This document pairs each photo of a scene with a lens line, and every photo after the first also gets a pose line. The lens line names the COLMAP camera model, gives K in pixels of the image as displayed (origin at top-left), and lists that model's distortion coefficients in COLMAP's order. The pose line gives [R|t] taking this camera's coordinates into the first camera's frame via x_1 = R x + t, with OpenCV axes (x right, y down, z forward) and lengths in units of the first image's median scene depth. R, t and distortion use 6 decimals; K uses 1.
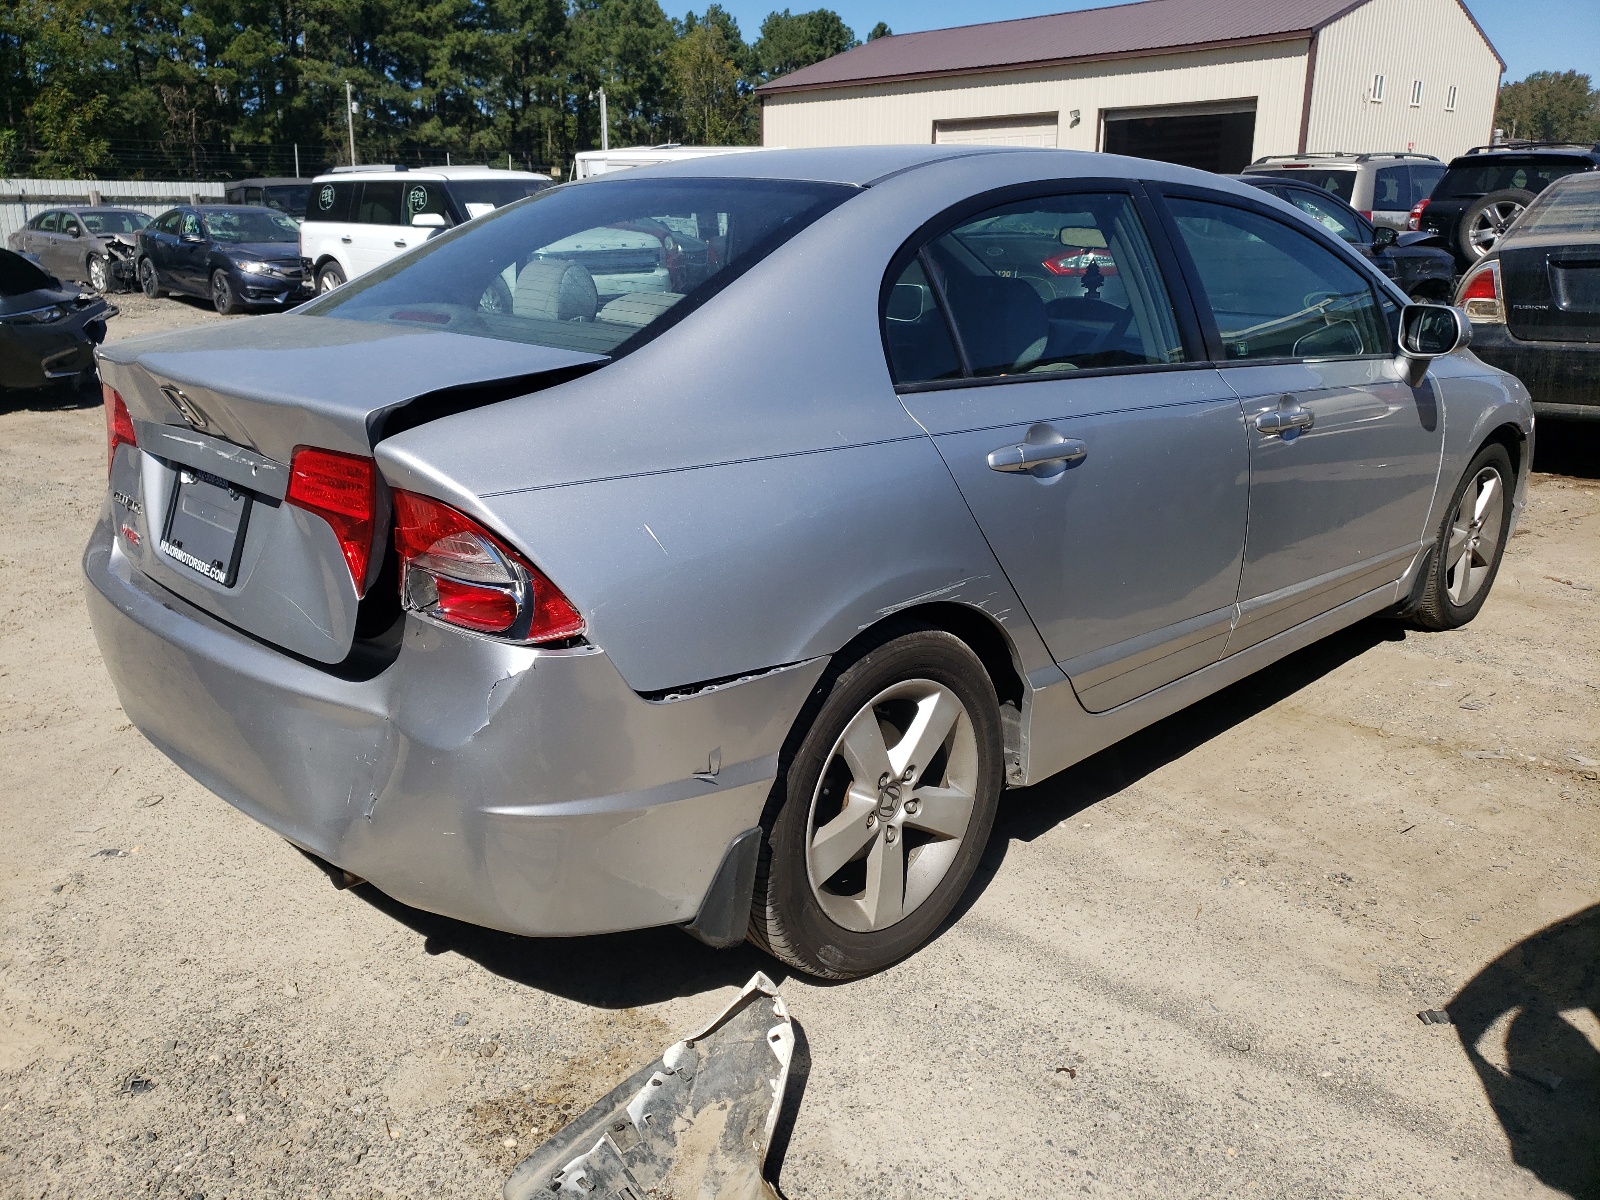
lens RADIAL K [[1231.9, 0, 788.7], [0, 1231.9, 588.9], [0, 0, 1]] dist [0.017586, 0.003459]
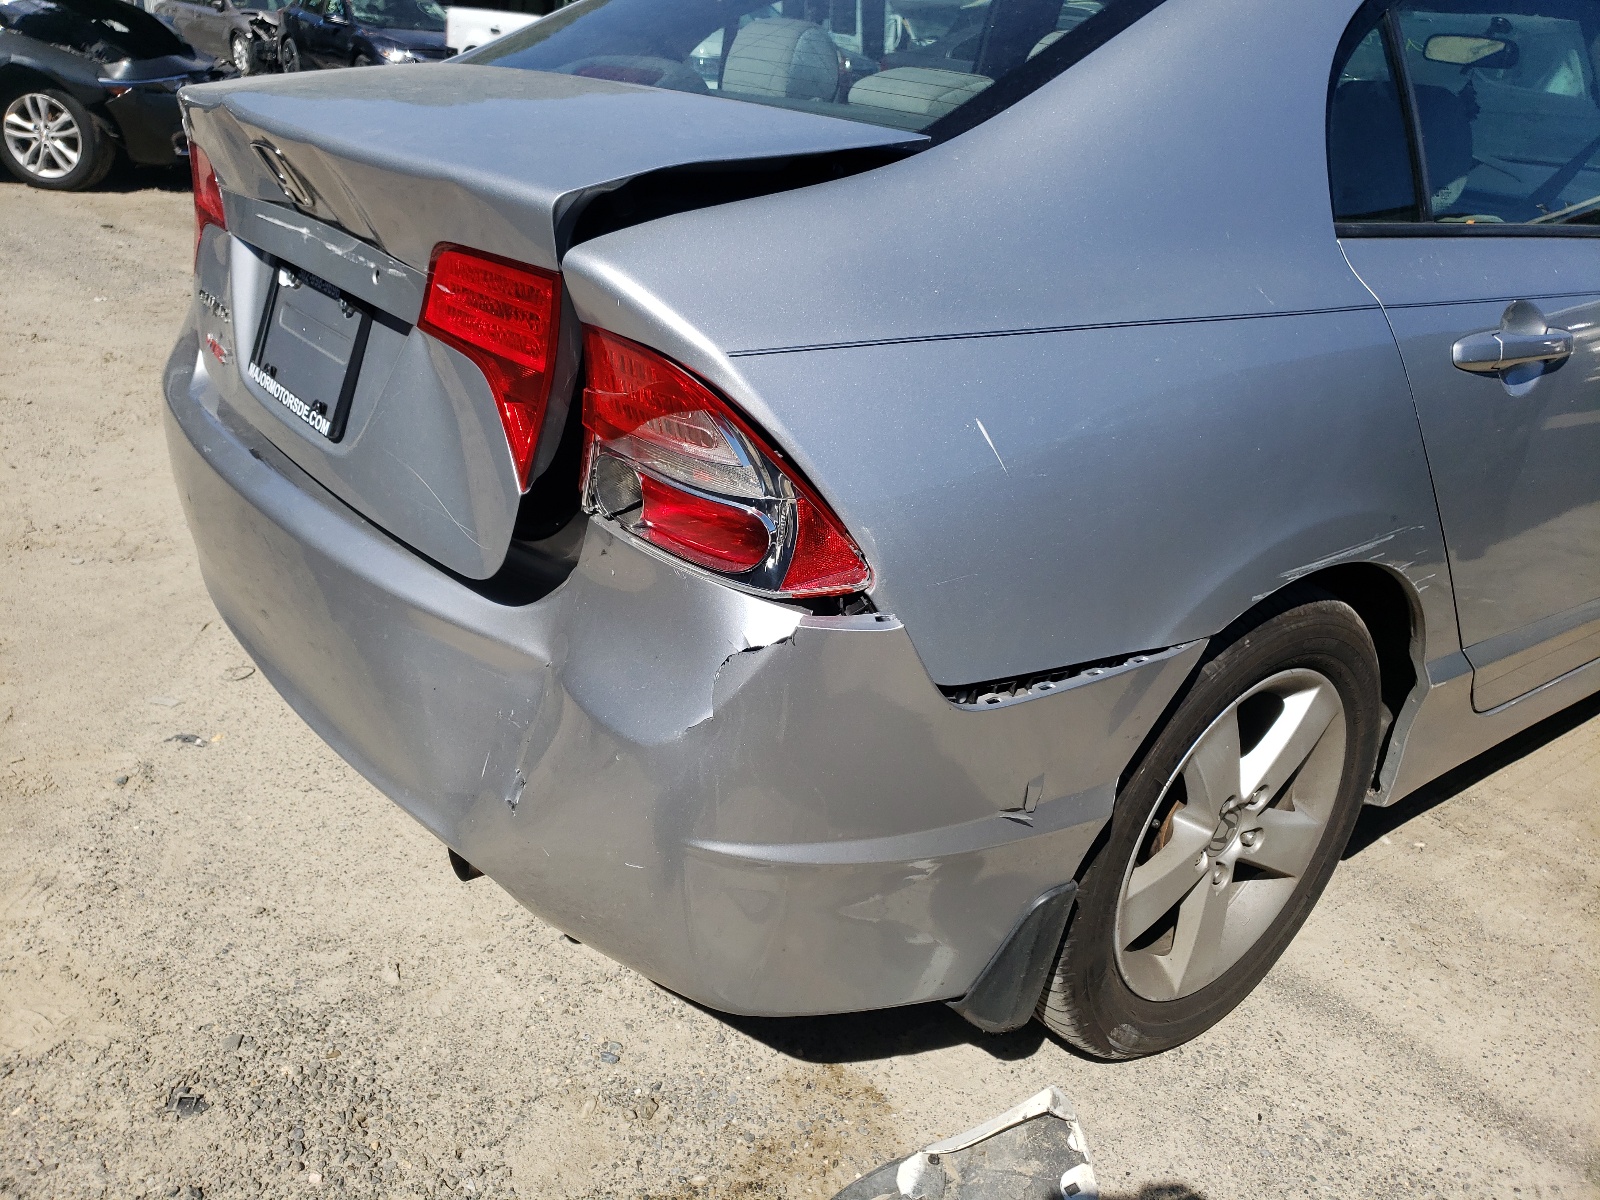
lens RADIAL K [[1231.9, 0, 803.2], [0, 1231.9, 593.0], [0, 0, 1]] dist [0.017586, 0.003459]
pose [[0.992392, 0.101454, -0.069758, -0.124597], [-0.091904, 0.987425, 0.128627, -0.031071], [0.081930, -0.121238, 0.989237, 0.304144]]
